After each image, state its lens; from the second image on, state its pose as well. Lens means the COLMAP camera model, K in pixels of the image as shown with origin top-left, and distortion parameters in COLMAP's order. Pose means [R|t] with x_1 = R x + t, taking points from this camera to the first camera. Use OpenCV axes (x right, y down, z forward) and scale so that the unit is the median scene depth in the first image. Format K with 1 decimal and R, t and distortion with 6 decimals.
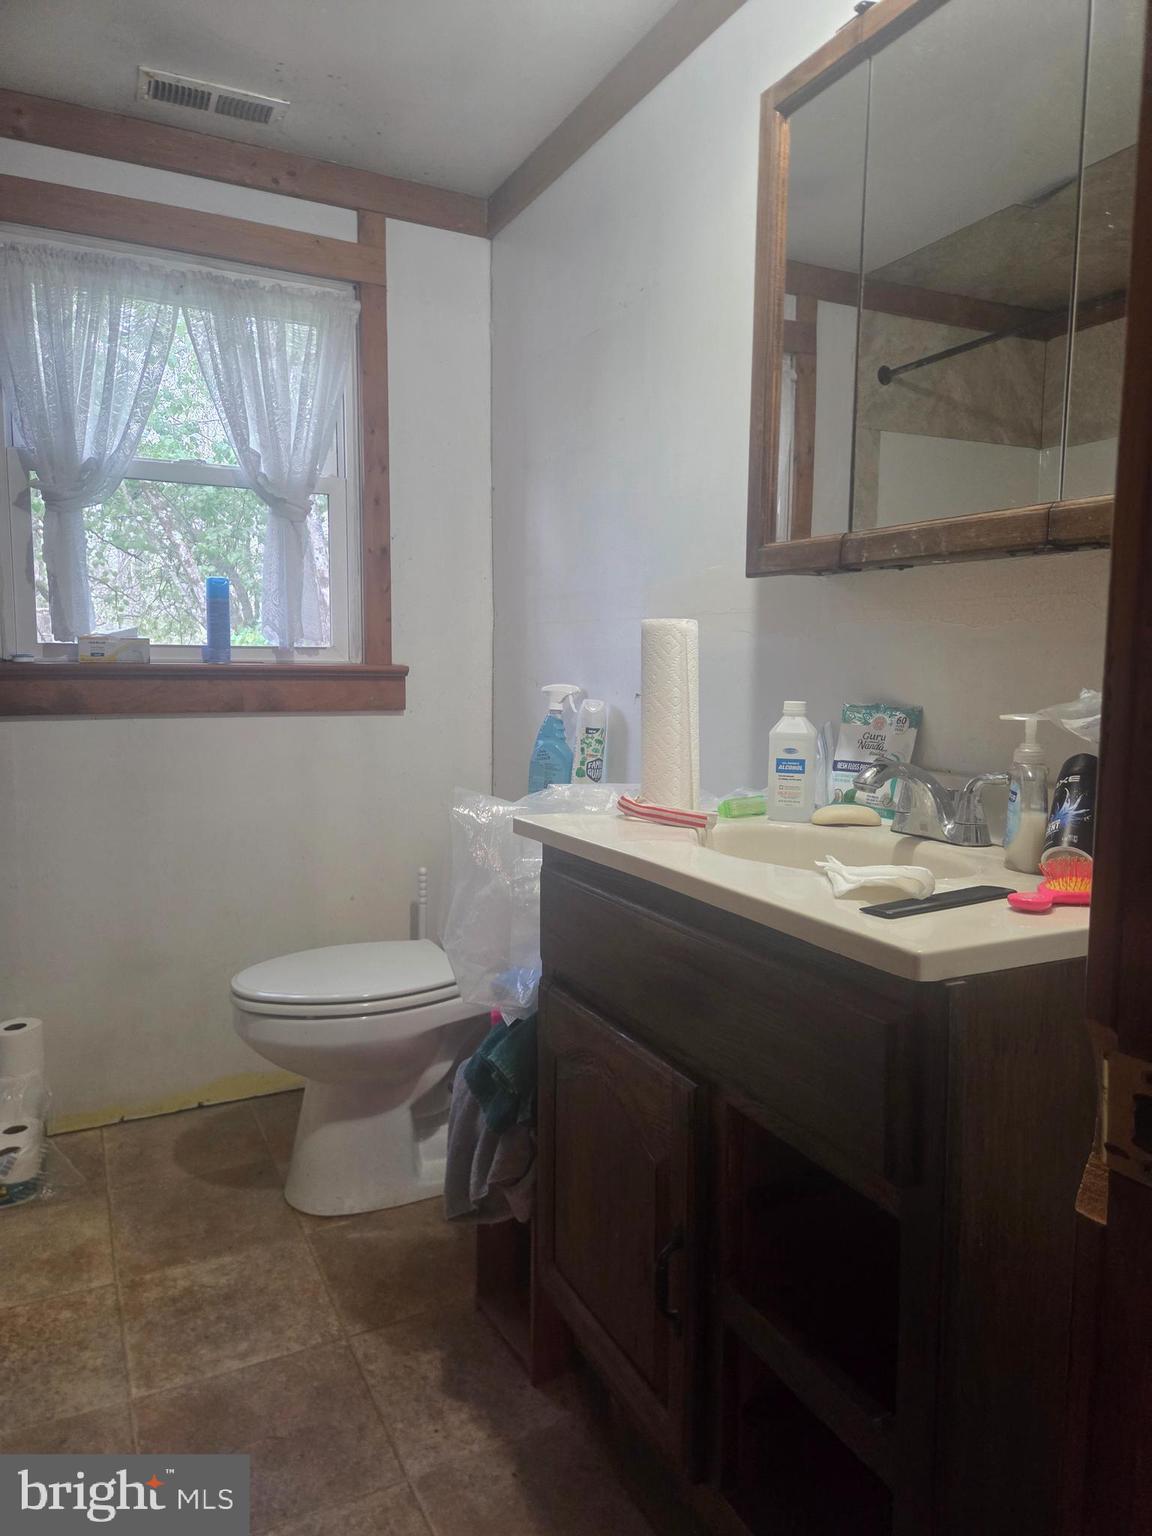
lens RADIAL K [[1040.0, 0, 576.3], [0, 1040.0, 765.5], [0, 0, 1]] dist [0.050251, -0.033174]
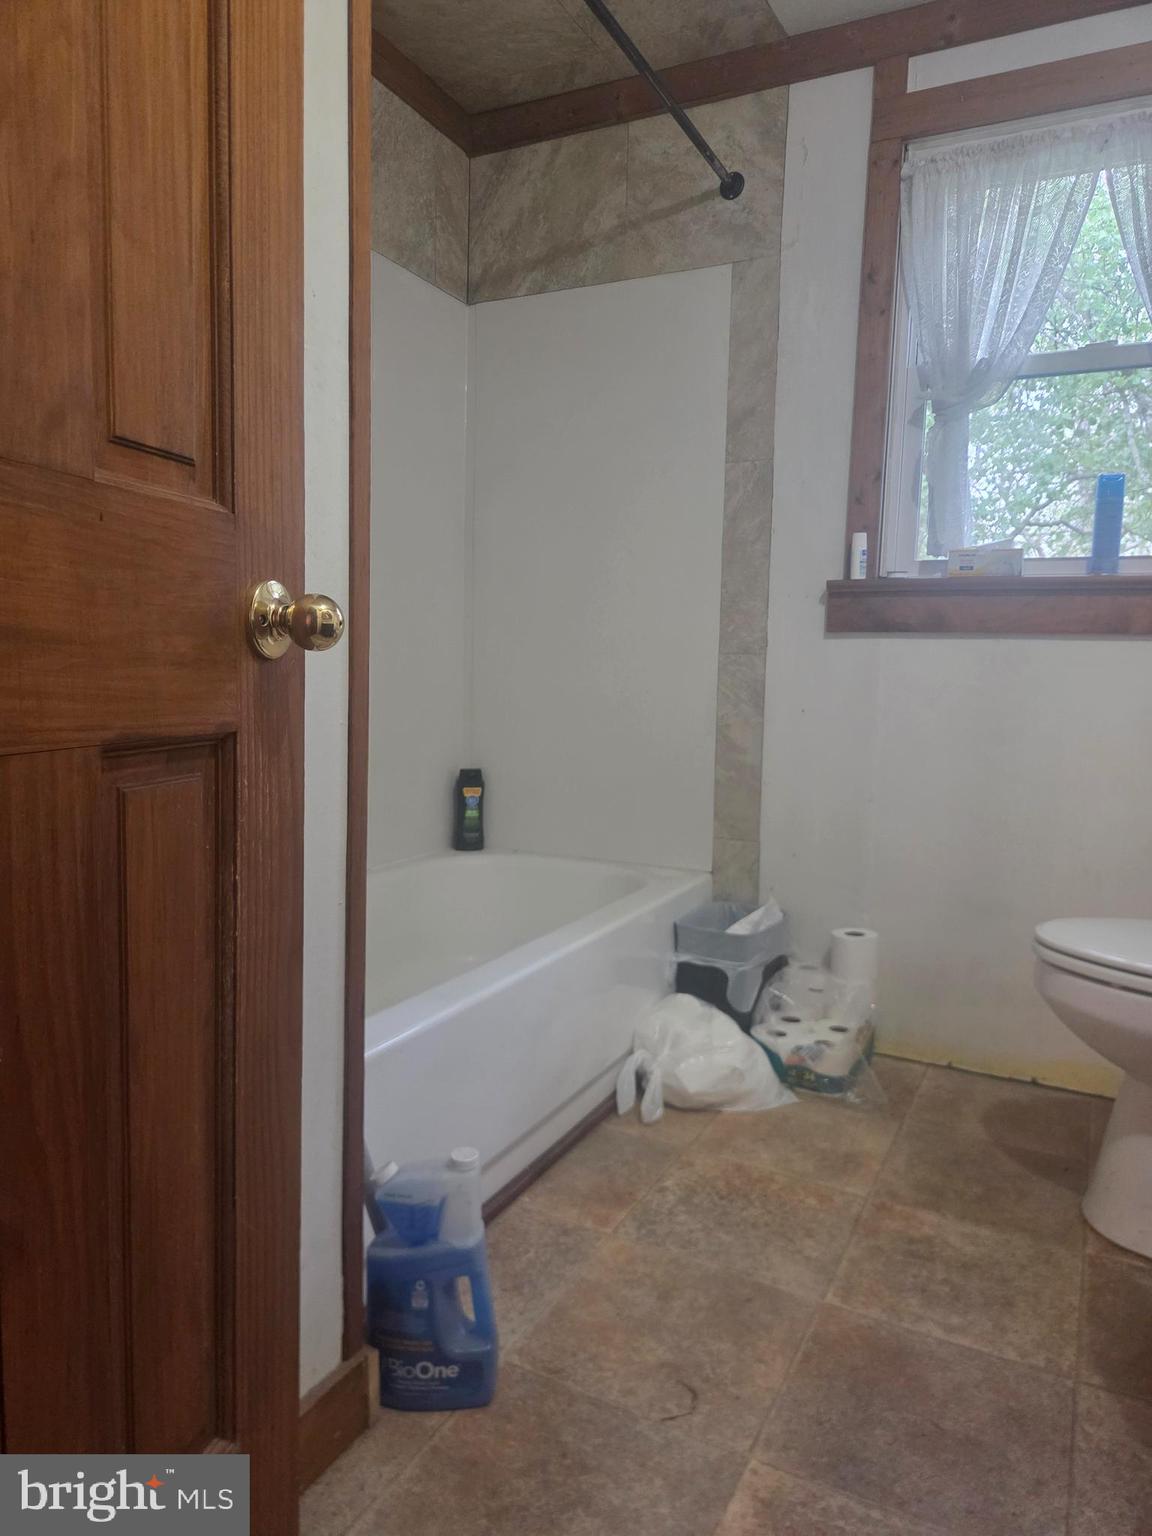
lens RADIAL K [[1040.0, 0, 580.2], [0, 1040.0, 757.8], [0, 0, 1]] dist [0.050251, -0.033174]
pose [[0.604466, 0.088709, -0.791677, 0.114031], [-0.110433, 0.993517, 0.027008, 0.087813], [0.788940, 0.071102, 0.610343, 0.167779]]
